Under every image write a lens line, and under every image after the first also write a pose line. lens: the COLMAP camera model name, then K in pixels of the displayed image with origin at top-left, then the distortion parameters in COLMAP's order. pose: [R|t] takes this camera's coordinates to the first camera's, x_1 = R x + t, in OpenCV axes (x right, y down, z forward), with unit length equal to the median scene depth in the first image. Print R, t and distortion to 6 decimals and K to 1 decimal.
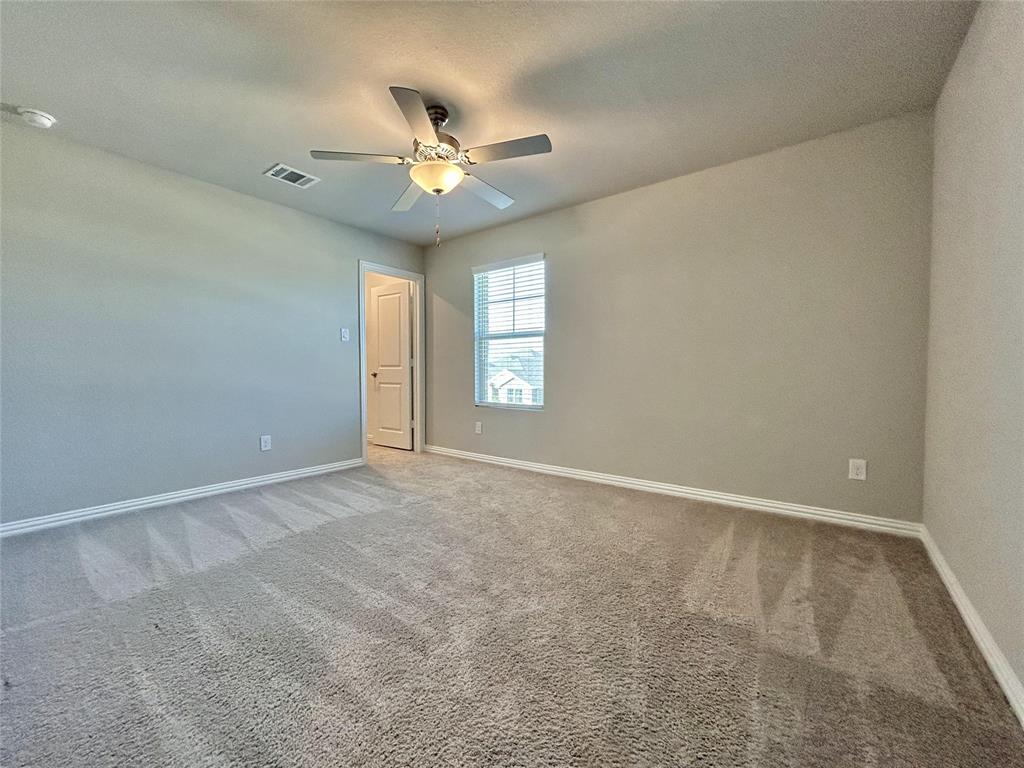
lens RADIAL K [[405.5, 0, 511.9], [0, 405.5, 380.9], [0, 0, 1]] dist [-0.031145, -0.000069]
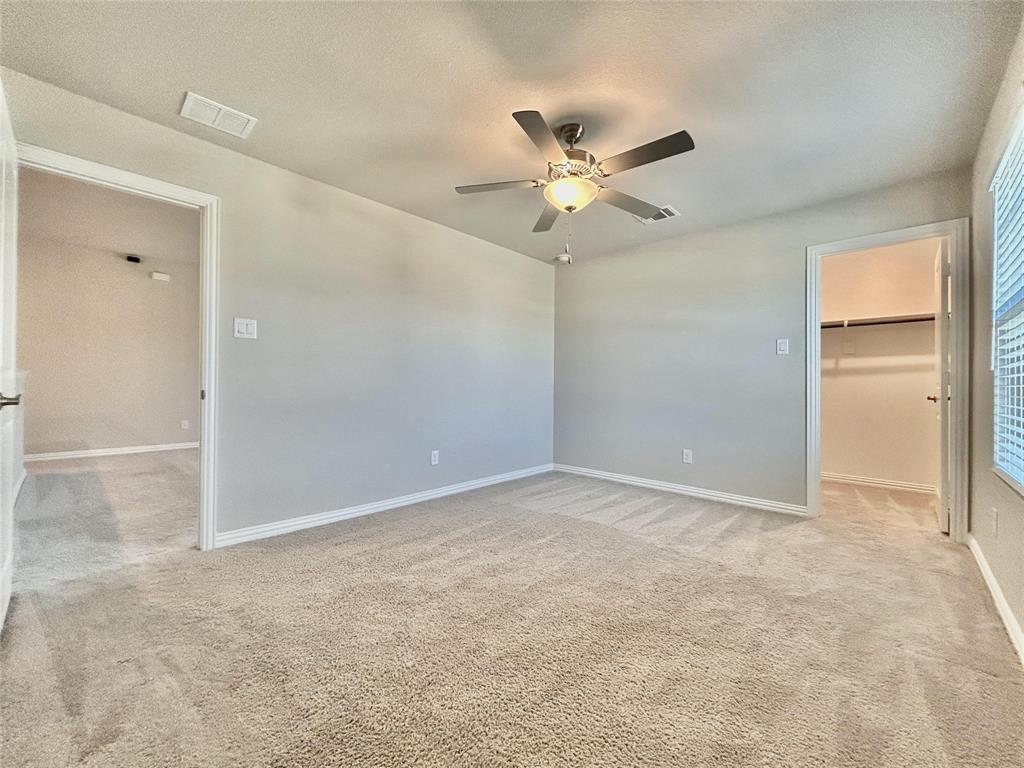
lens RADIAL K [[405.5, 0, 511.9], [0, 405.5, 380.9], [0, 0, 1]] dist [-0.031145, -0.000069]
pose [[-0.101985, -0.008622, -0.994749, 0.613320], [-0.034694, 0.999385, -0.005105, -0.031239], [0.994181, 0.033991, -0.102221, 0.739770]]
